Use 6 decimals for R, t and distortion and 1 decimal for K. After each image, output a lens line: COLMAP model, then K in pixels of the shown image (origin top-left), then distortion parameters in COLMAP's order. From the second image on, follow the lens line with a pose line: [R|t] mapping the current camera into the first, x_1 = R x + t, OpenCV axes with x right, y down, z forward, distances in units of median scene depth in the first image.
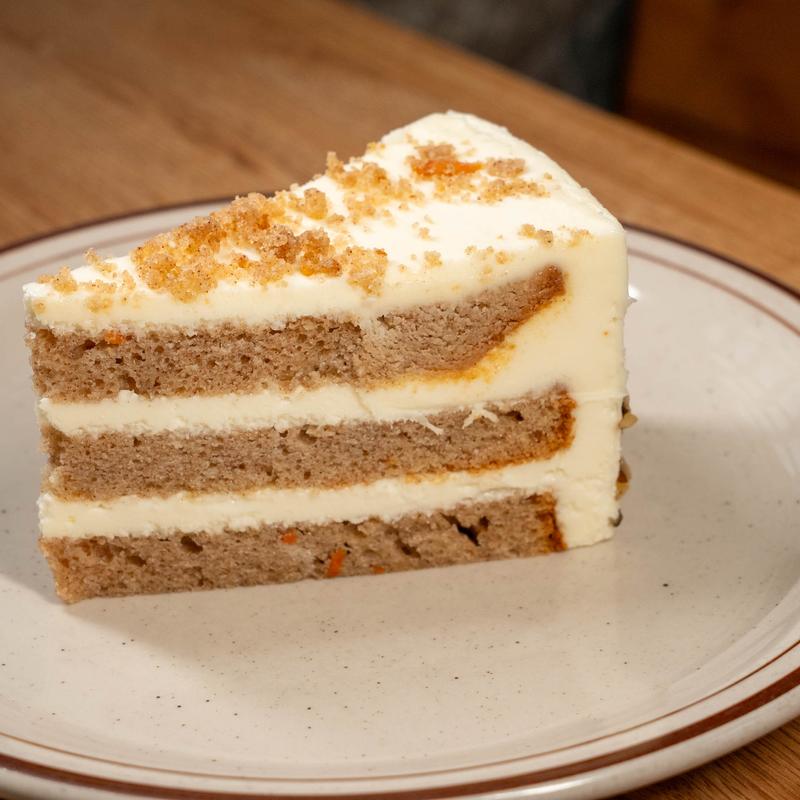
lens RADIAL K [[2346.4, 0, 399.6], [0, 2346.4, 400.3], [0, 0, 1]] dist [0.241367, 0.000000]
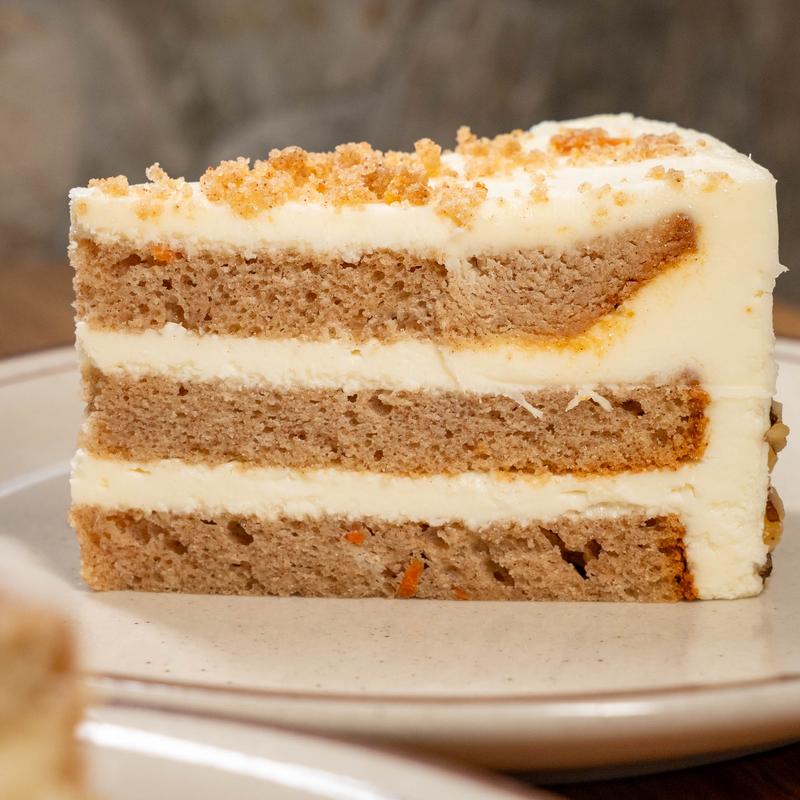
lens RADIAL K [[2346.4, 0, 400.3], [0, 2346.4, 399.8], [0, 0, 1]] dist [0.241367, 0.000000]
pose [[0.972306, 0.059745, -0.225944, 0.157798], [-0.119234, 0.958300, -0.259702, 0.231351], [0.201006, 0.279450, 0.938885, 0.206178]]
